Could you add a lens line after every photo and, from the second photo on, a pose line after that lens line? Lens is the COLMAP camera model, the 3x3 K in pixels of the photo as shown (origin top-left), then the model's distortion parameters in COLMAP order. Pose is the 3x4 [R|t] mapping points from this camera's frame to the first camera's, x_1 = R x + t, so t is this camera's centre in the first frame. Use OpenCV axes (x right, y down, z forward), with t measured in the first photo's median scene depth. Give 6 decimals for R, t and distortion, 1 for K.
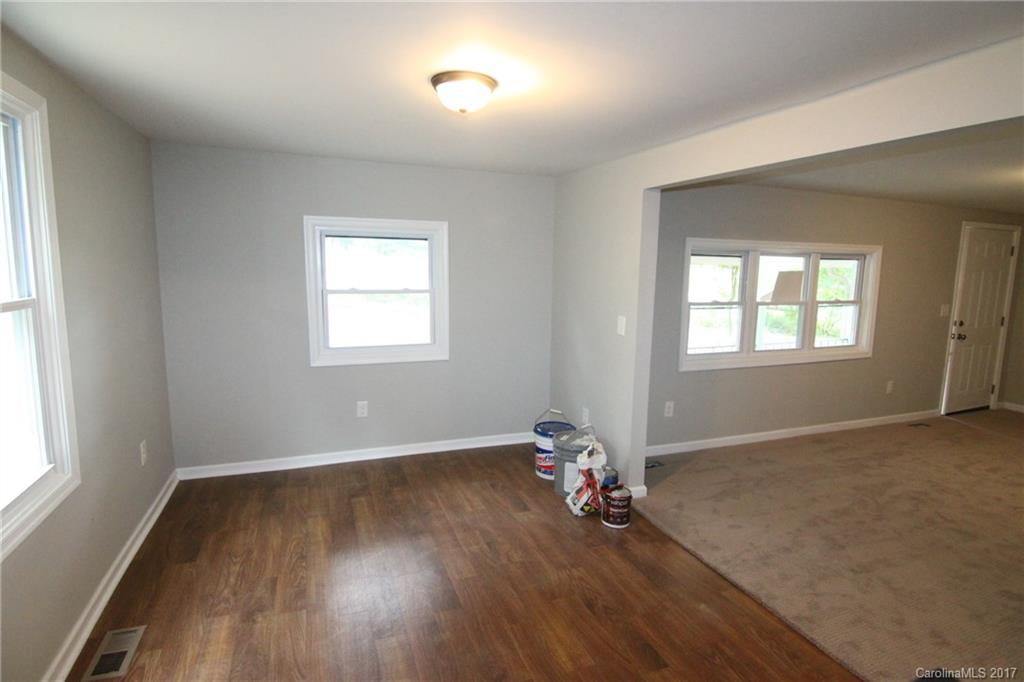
lens RADIAL K [[525.0, 0, 508.3], [0, 525.0, 341.7], [0, 0, 1]] dist [-0.009135, -0.007879]
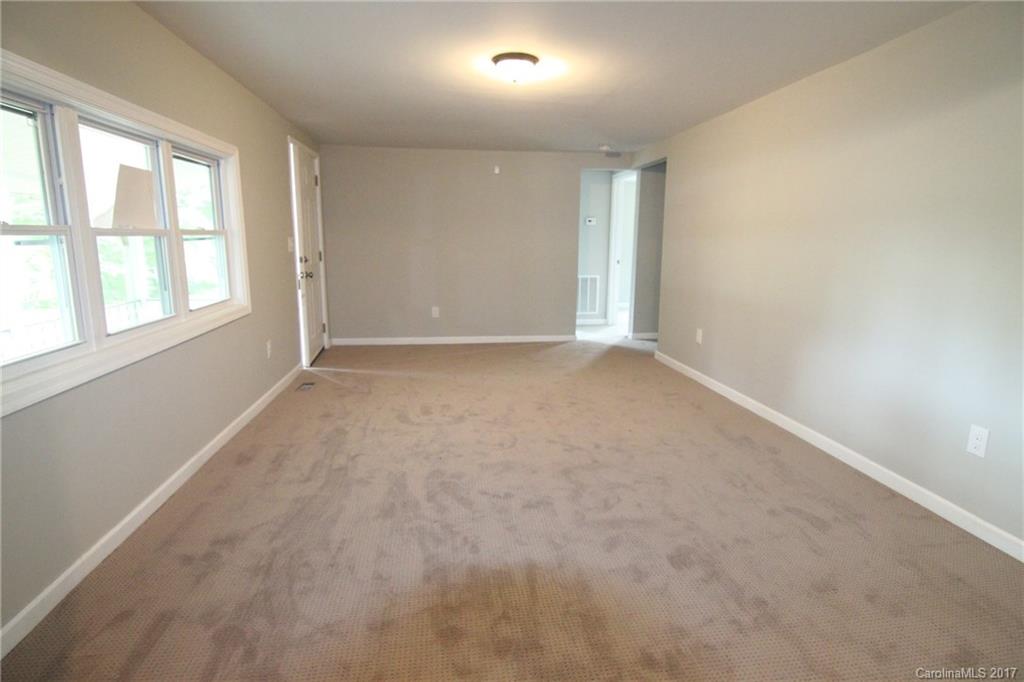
lens RADIAL K [[525.0, 0, 516.7], [0, 525.0, 337.2], [0, 0, 1]] dist [-0.009135, -0.007879]
pose [[0.229761, -0.198146, 0.952863, 0.116574], [0.139361, 0.975665, 0.169283, -0.008927], [-0.963218, 0.093898, 0.251784, 0.546301]]
